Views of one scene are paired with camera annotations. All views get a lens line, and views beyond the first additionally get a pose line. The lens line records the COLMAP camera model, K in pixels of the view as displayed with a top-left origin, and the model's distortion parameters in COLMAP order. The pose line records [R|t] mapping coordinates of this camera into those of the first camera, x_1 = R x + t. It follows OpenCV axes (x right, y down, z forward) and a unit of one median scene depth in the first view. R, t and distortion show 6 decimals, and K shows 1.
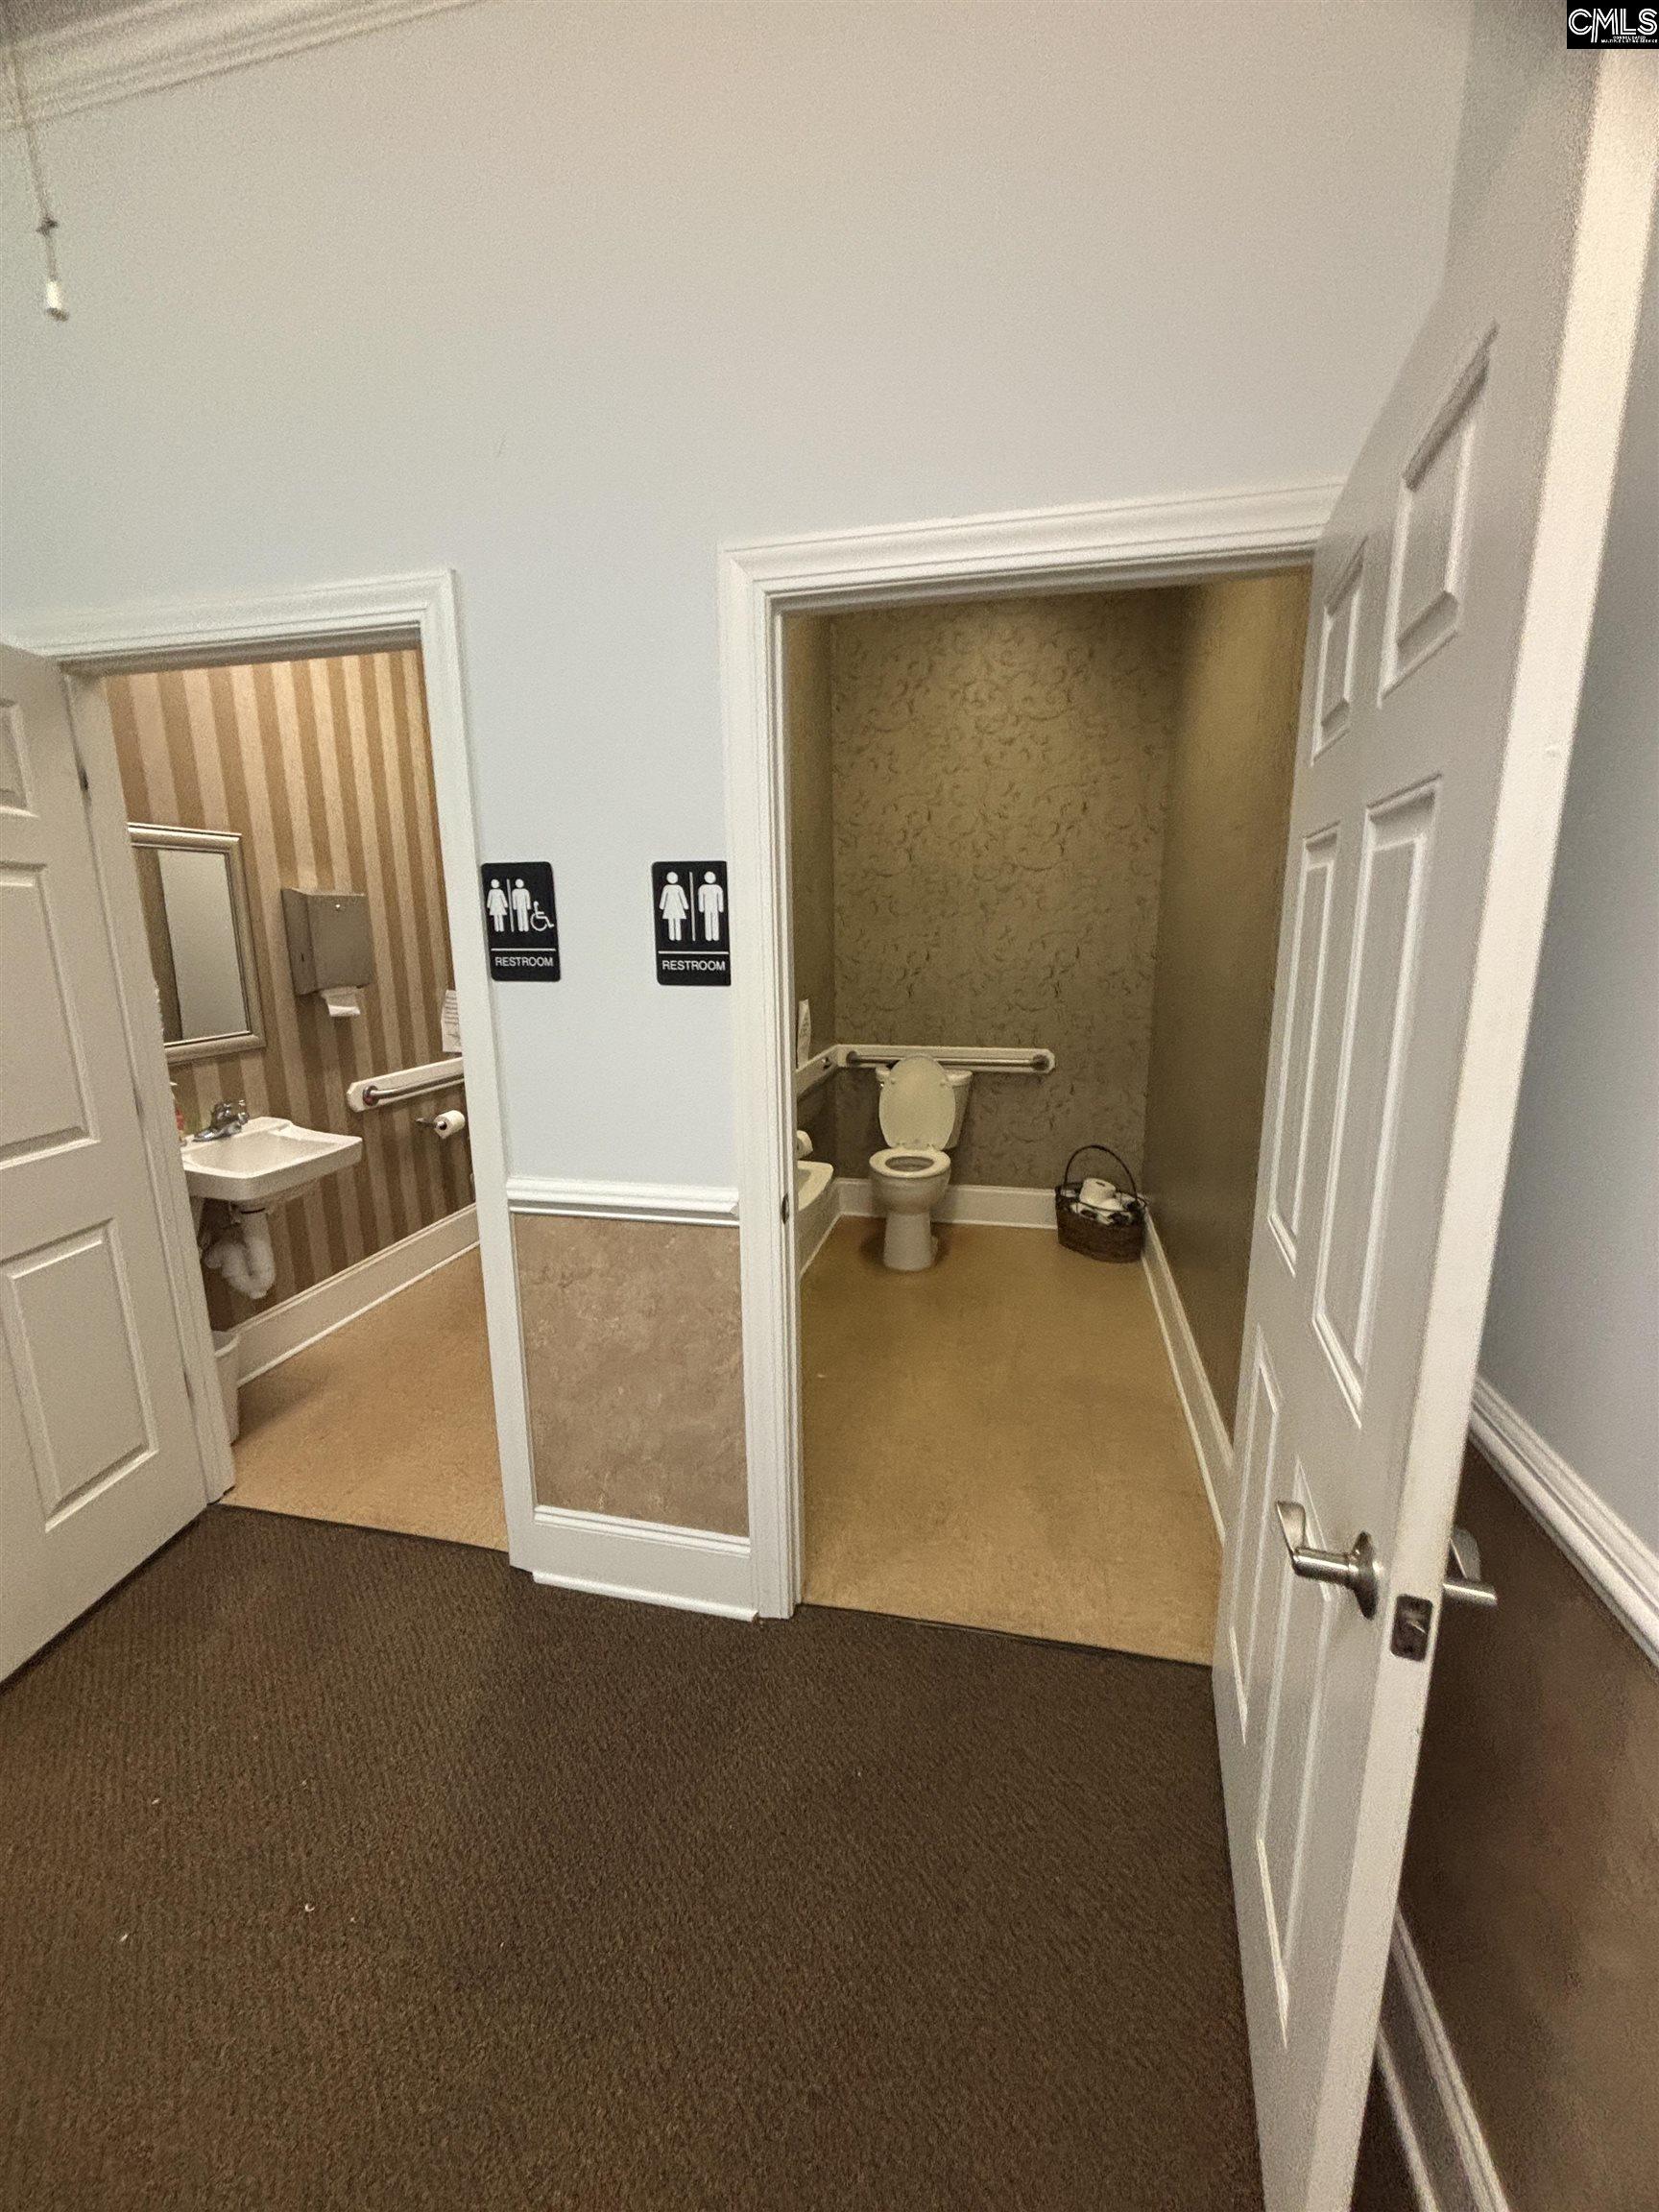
lens RADIAL K [[874.3, 0, 829.5], [0, 874.3, 1106.0], [0, 0, 1]] dist [0.000733, -0.000045]
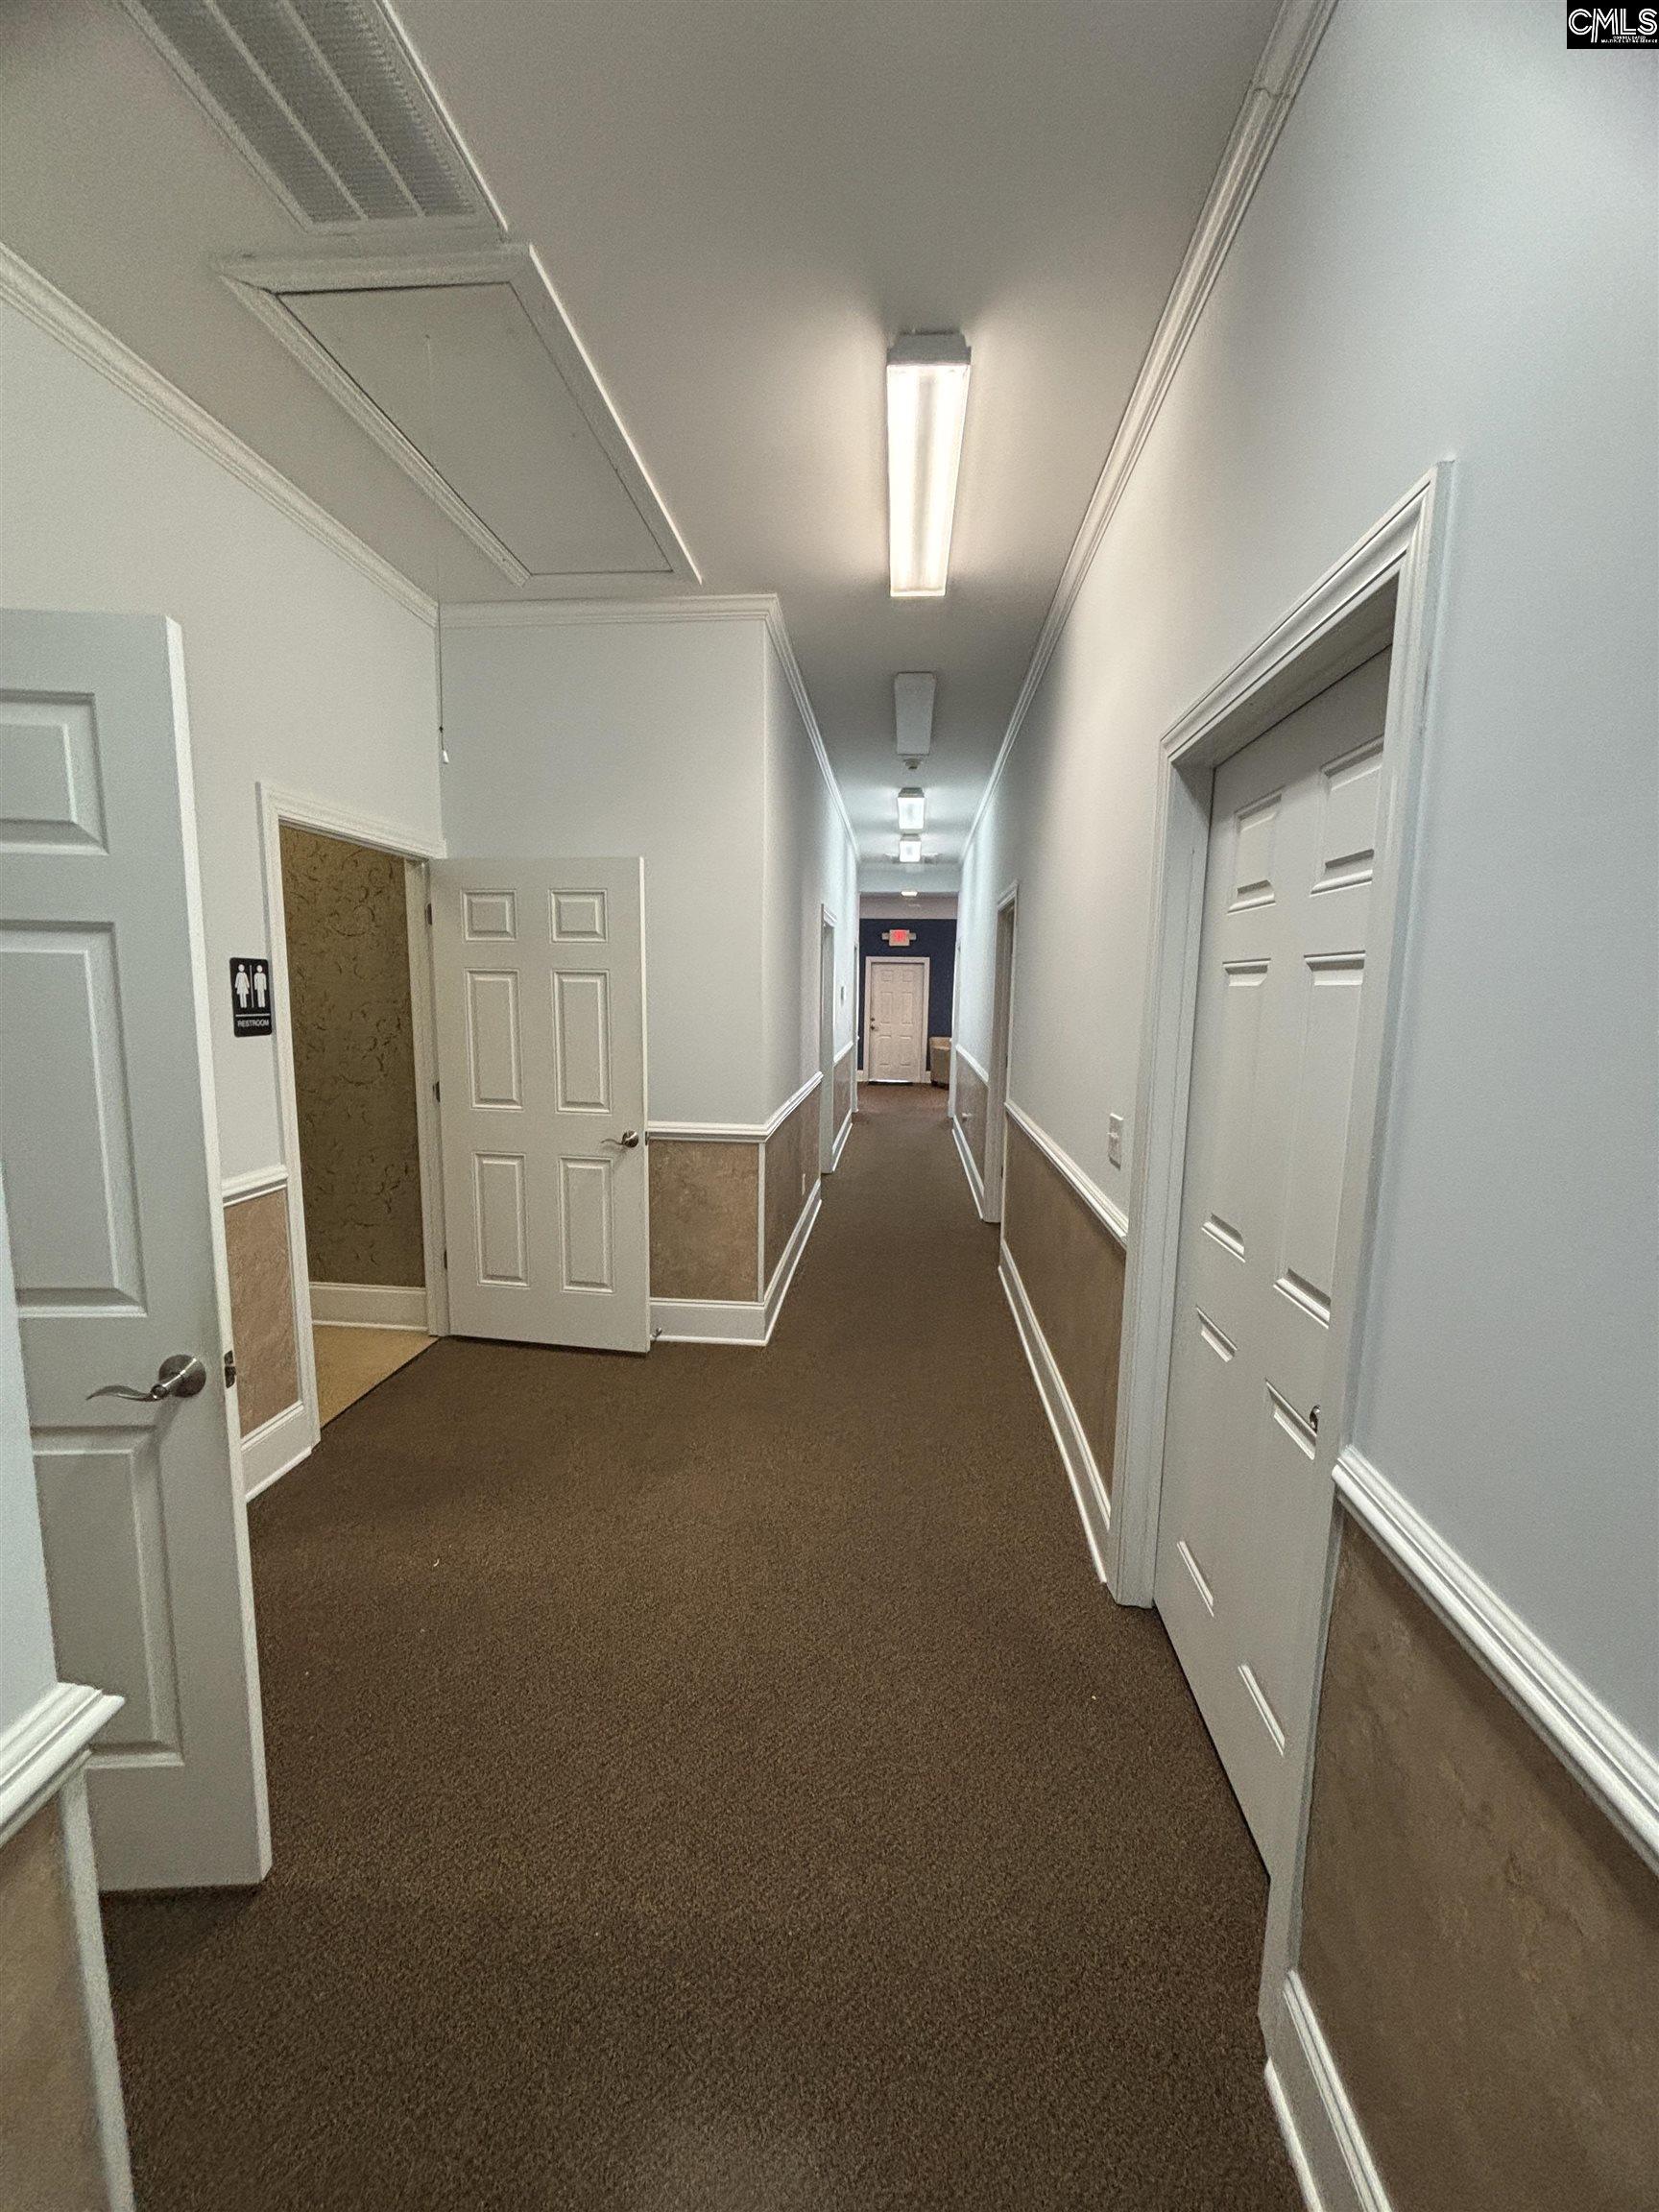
lens RADIAL K [[874.3, 0, 829.5], [0, 874.3, 1106.0], [0, 0, 1]] dist [0.000733, -0.000045]
pose [[-0.142919, -0.132820, 0.980782, -1.888842], [0.192423, 0.968317, 0.159171, -0.068644], [-0.970849, 0.211474, -0.112833, 0.207211]]
